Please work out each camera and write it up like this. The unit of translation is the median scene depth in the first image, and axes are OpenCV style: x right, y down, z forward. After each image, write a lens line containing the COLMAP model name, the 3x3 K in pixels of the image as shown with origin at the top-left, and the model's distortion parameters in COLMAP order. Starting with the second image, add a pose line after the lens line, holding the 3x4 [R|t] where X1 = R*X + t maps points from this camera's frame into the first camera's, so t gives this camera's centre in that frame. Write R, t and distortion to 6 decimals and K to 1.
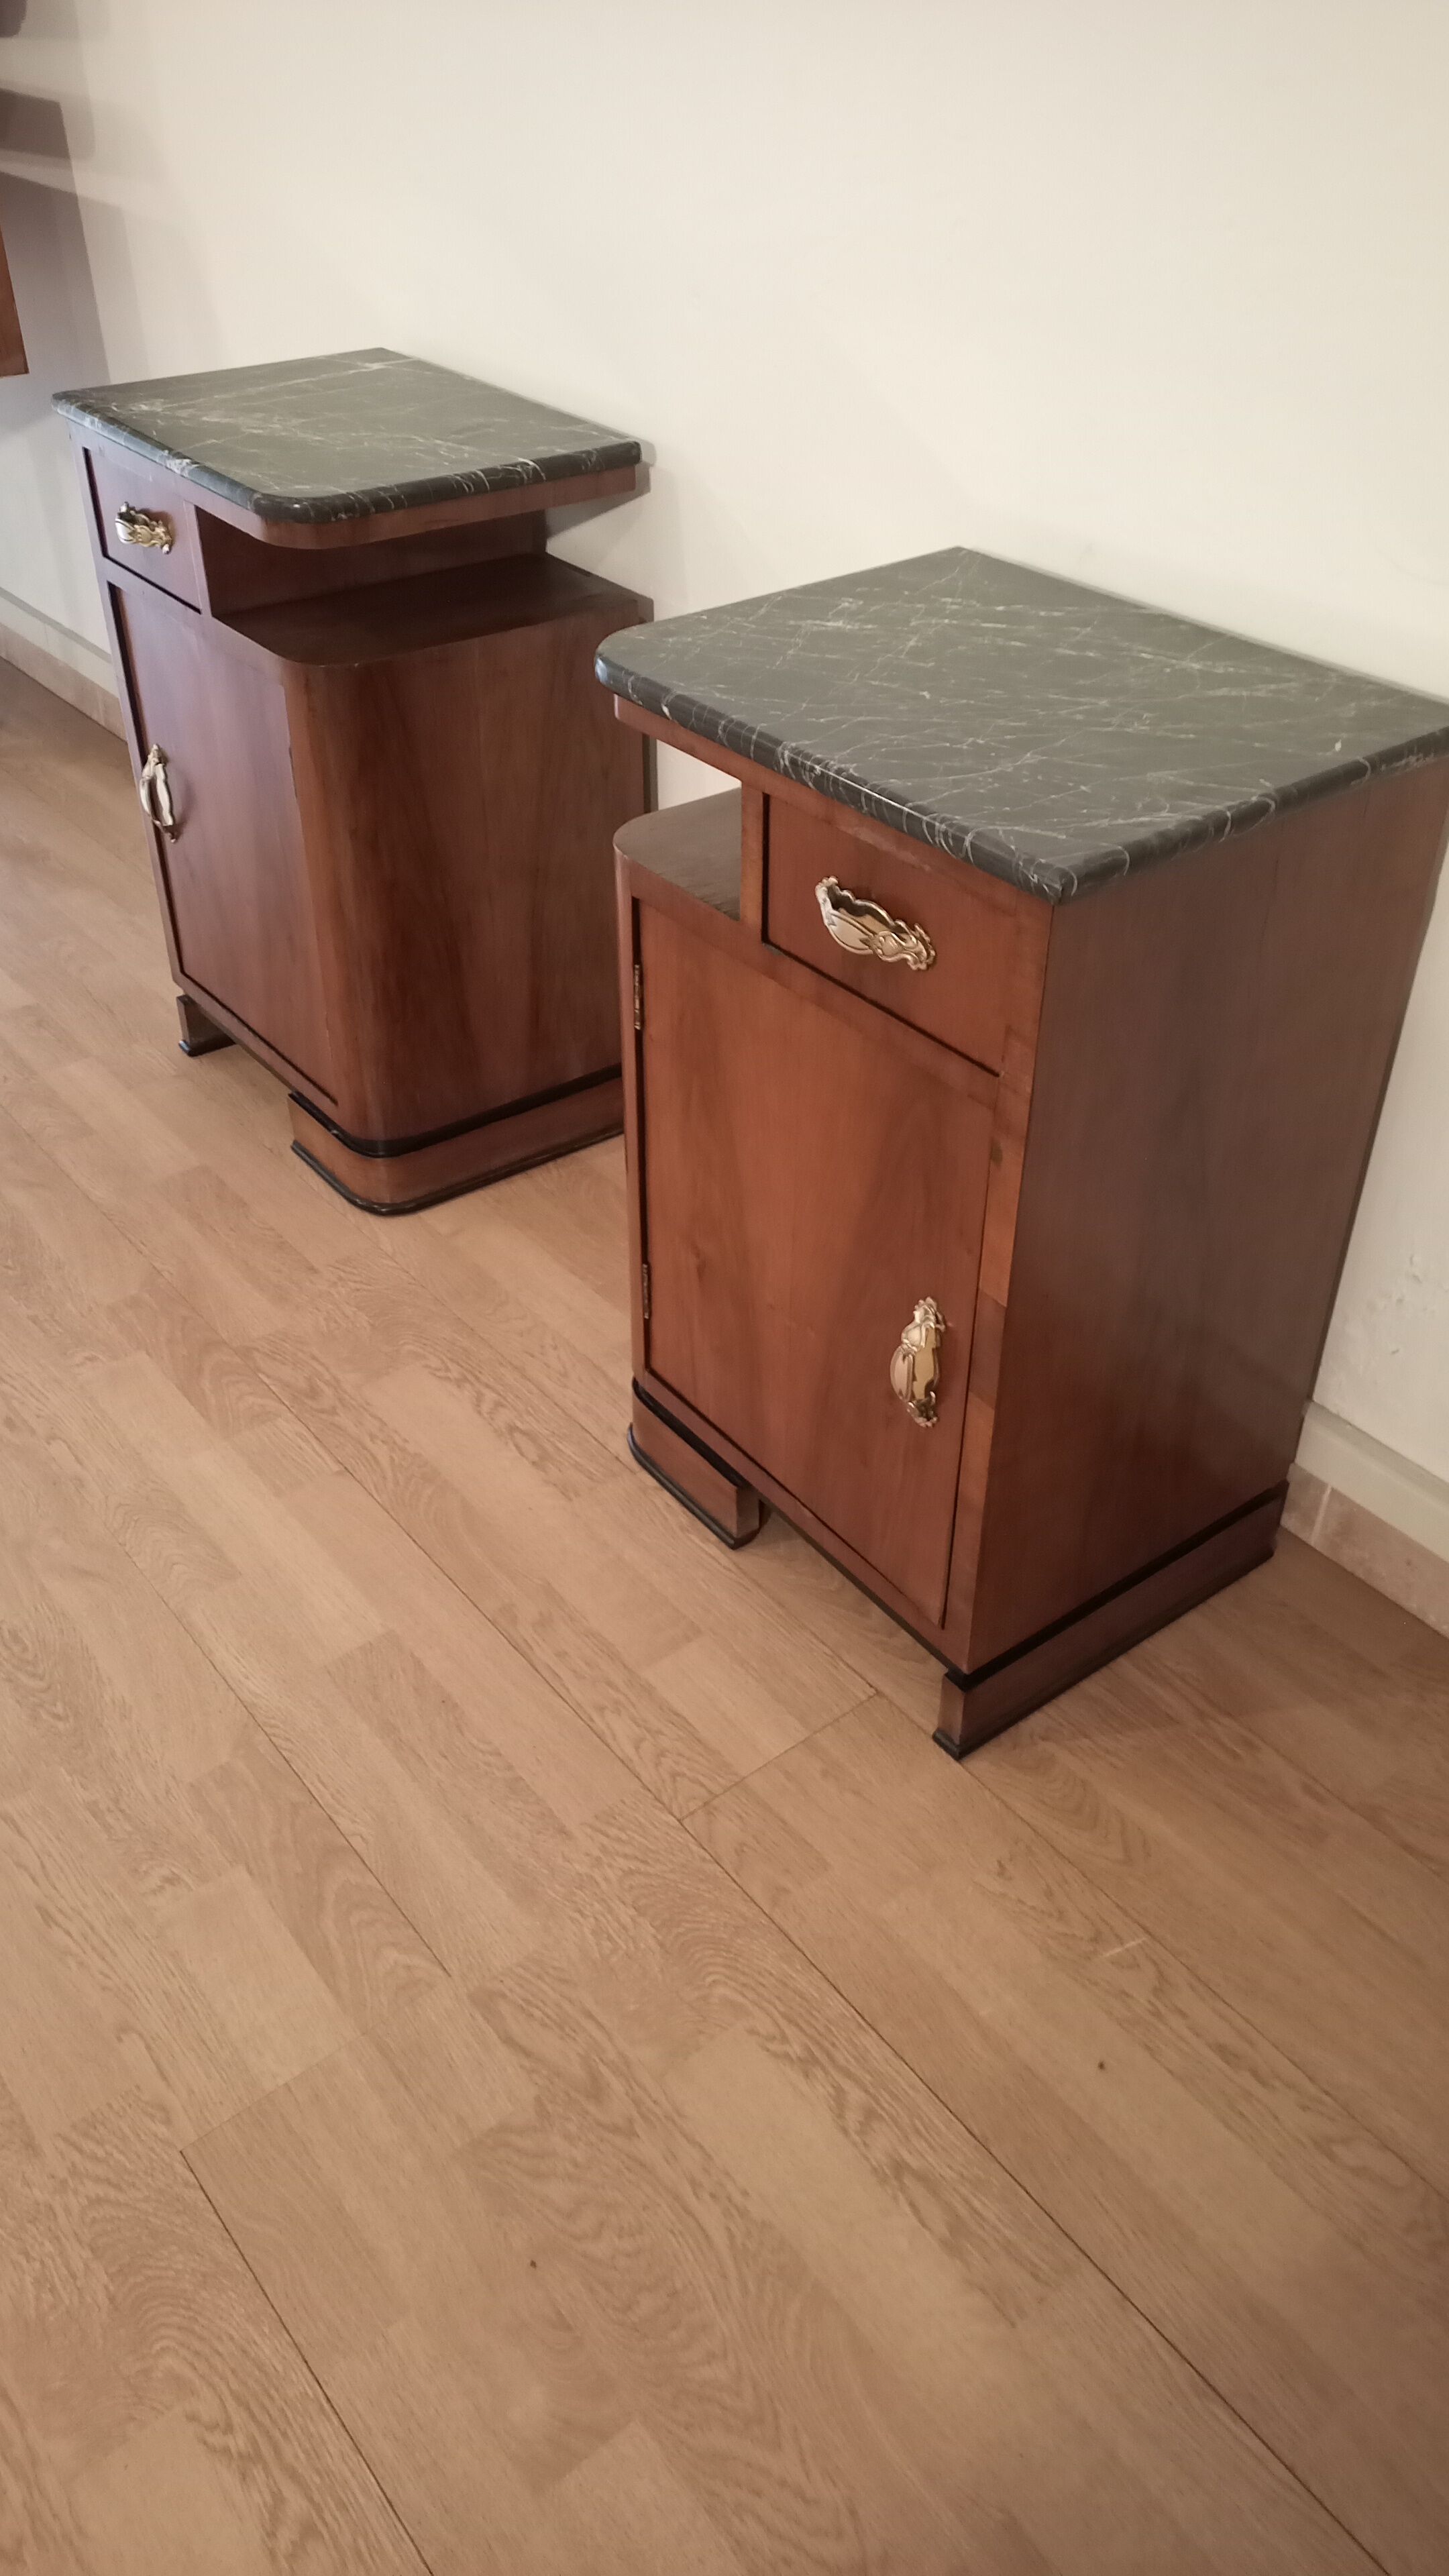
lens RADIAL K [[1934.7, 0, 714.6], [0, 1934.7, 1289.3], [0, 0, 1]] dist [0.037467, -0.002562]
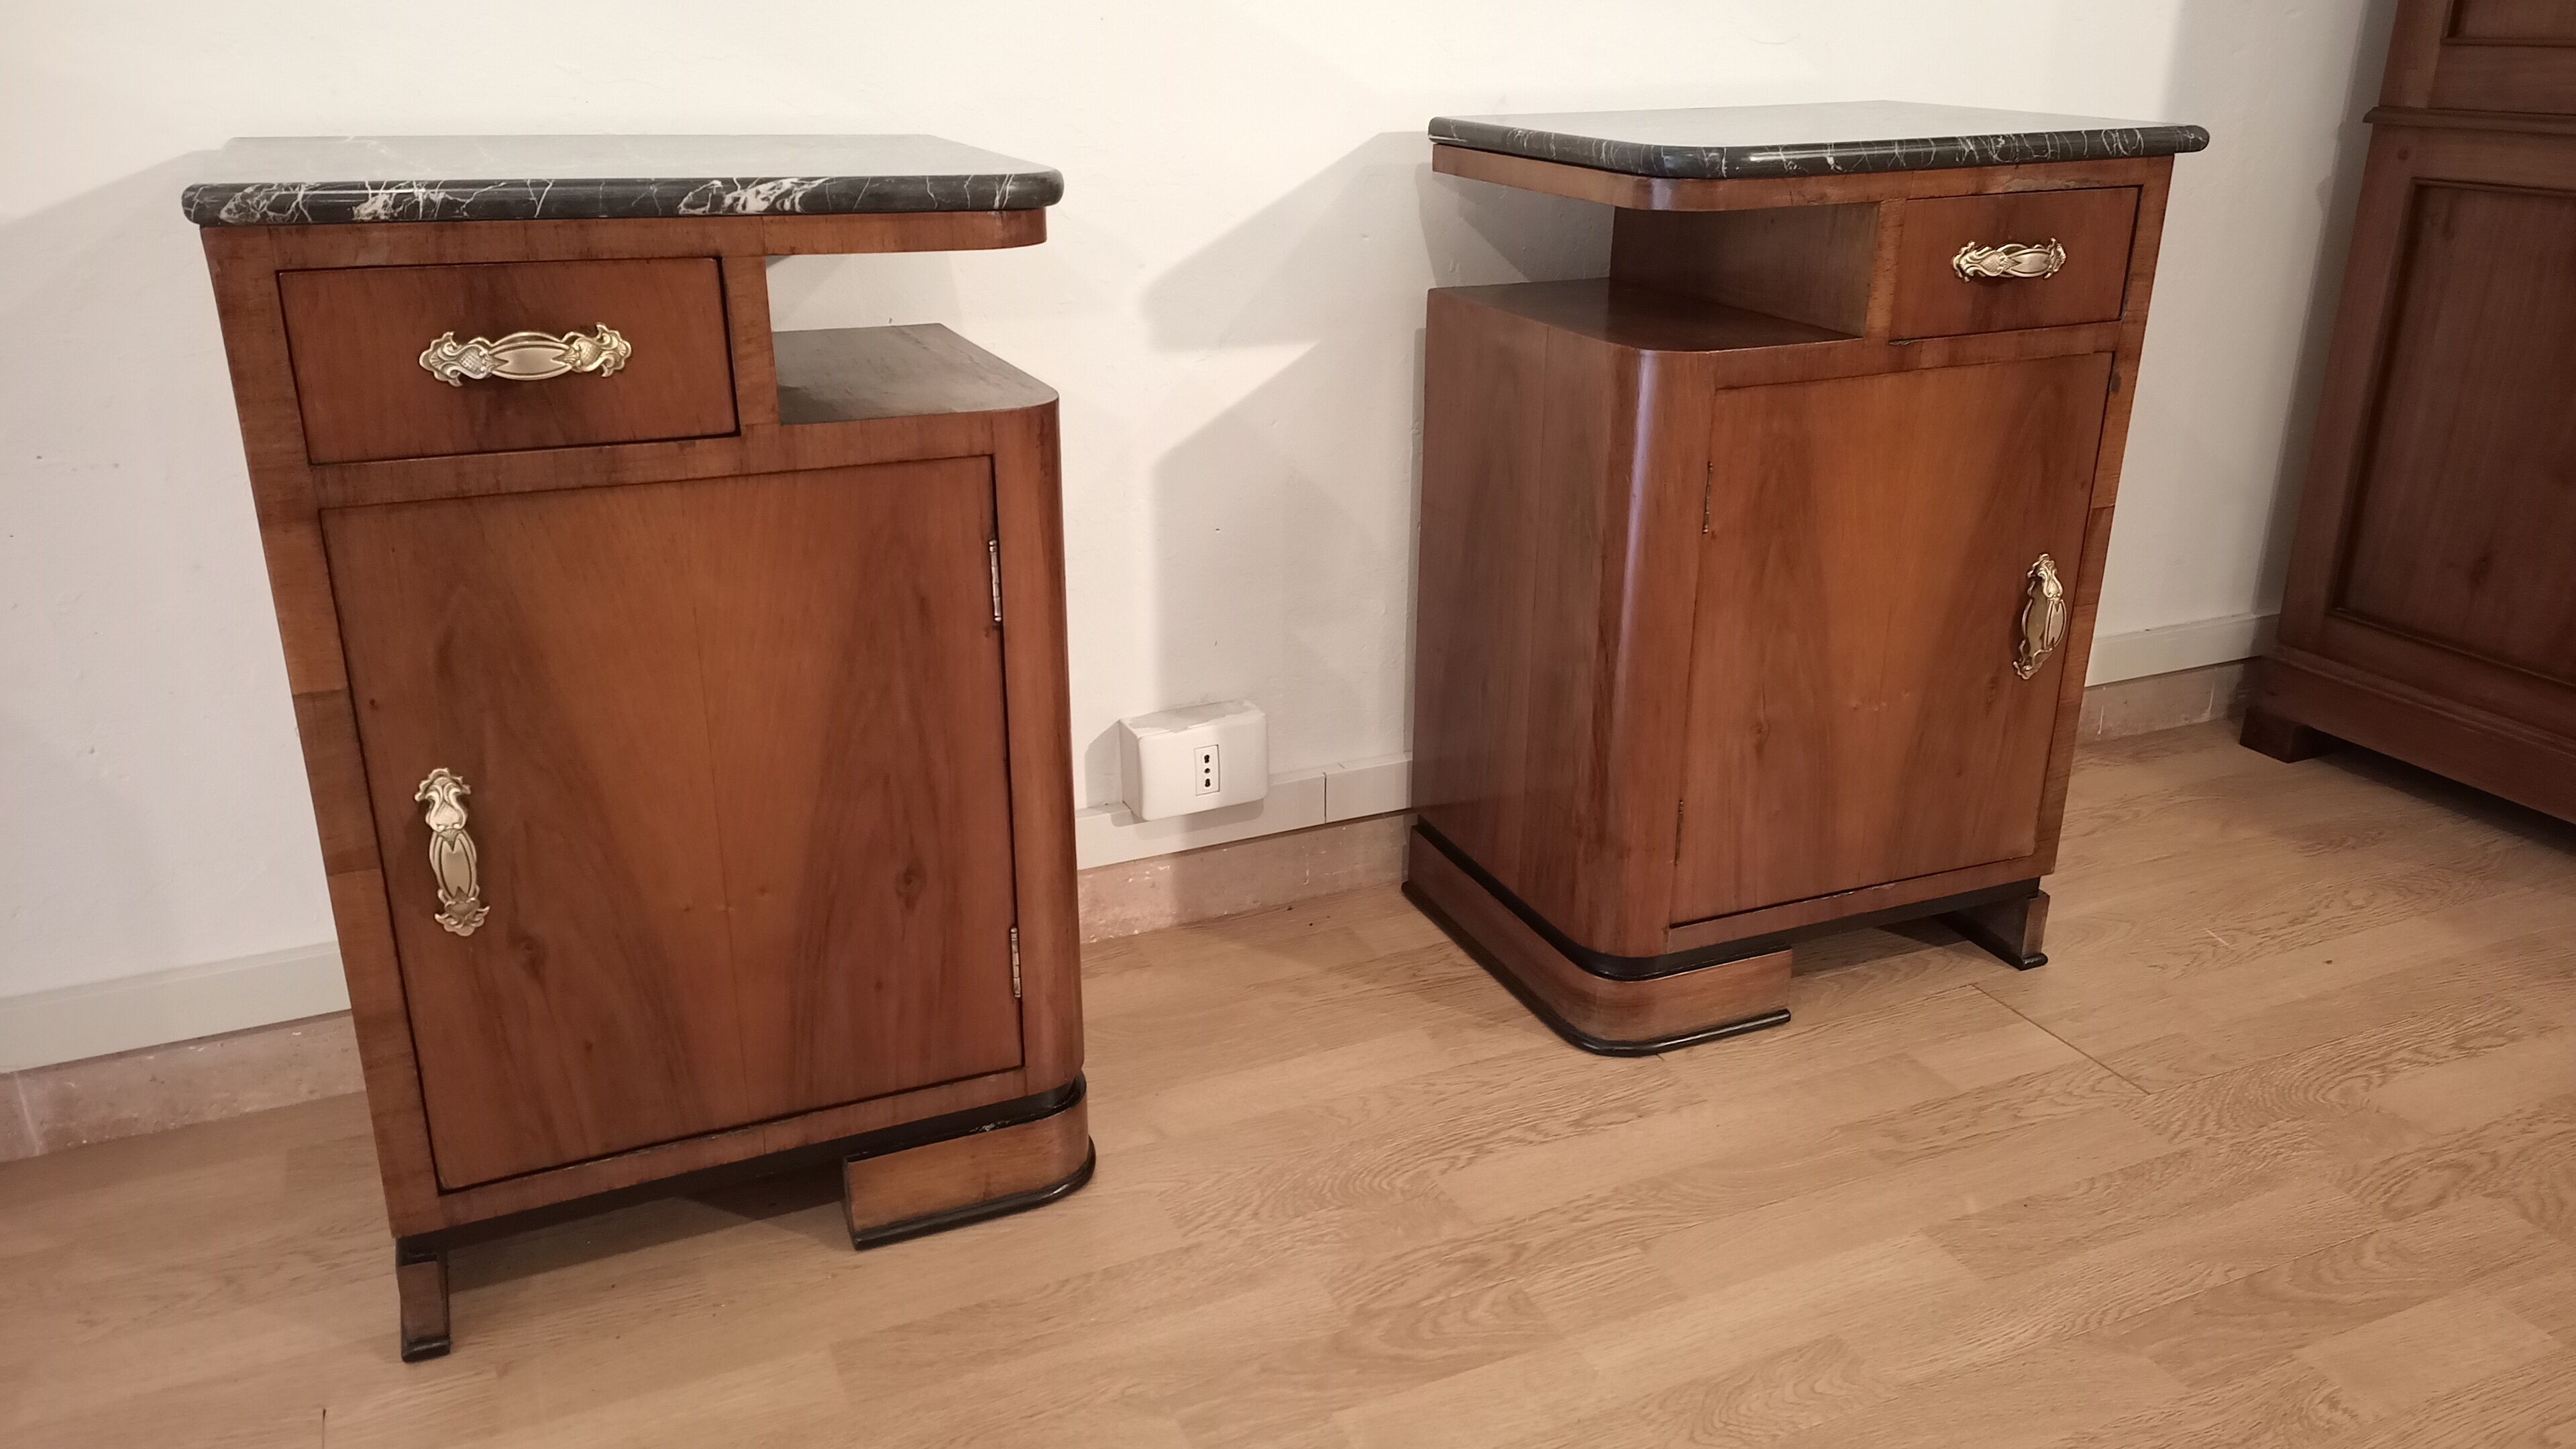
lens RADIAL K [[1915.8, 0, 1287.9], [0, 1915.8, 732.7], [0, 0, 1]] dist [0.074447, -0.095571]
pose [[0.235690, -0.348850, 0.907058, -0.984299], [0.575904, 0.801949, 0.158782, -0.320172], [-0.782805, 0.484955, 0.389916, 0.799841]]
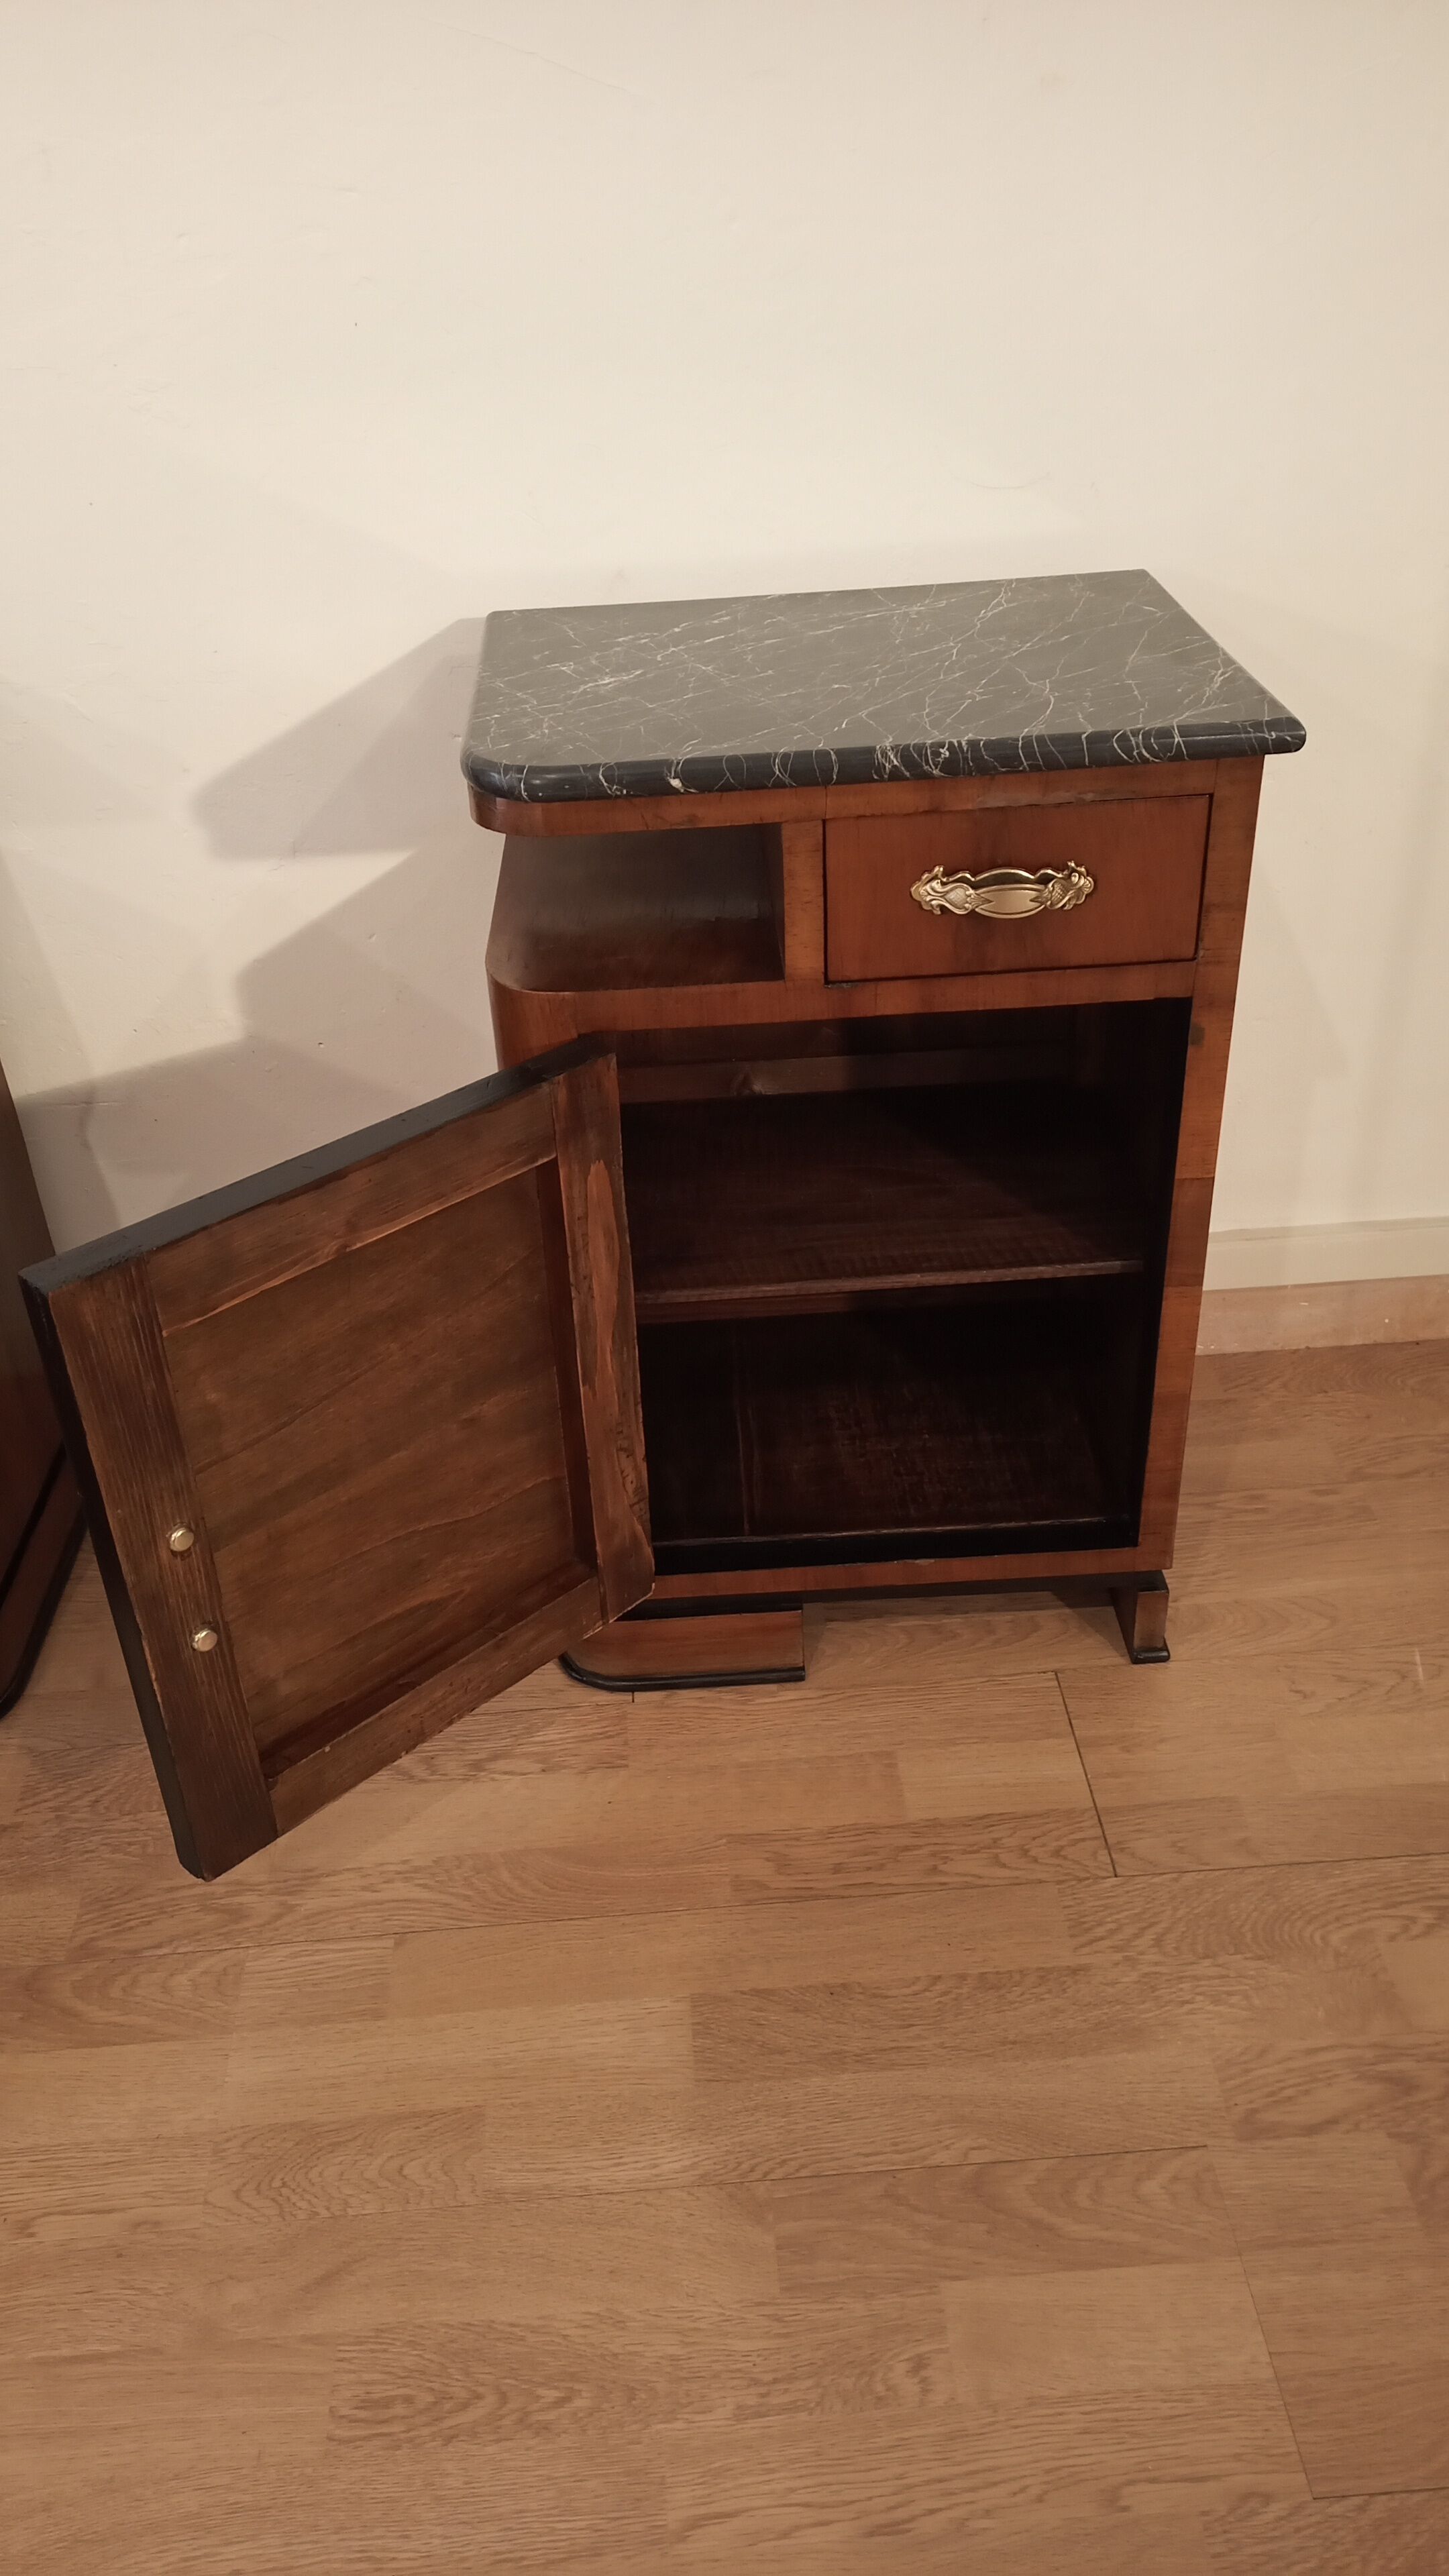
lens RADIAL K [[1928.5, 0, 724.5], [0, 1928.5, 1288.0], [0, 0, 1]] dist [0.077888, -0.117876]
pose [[0.566076, -0.465579, 0.680290, -0.586695], [0.523911, 0.840329, 0.139156, -0.178879], [-0.636456, 0.277638, 0.719612, 0.346736]]
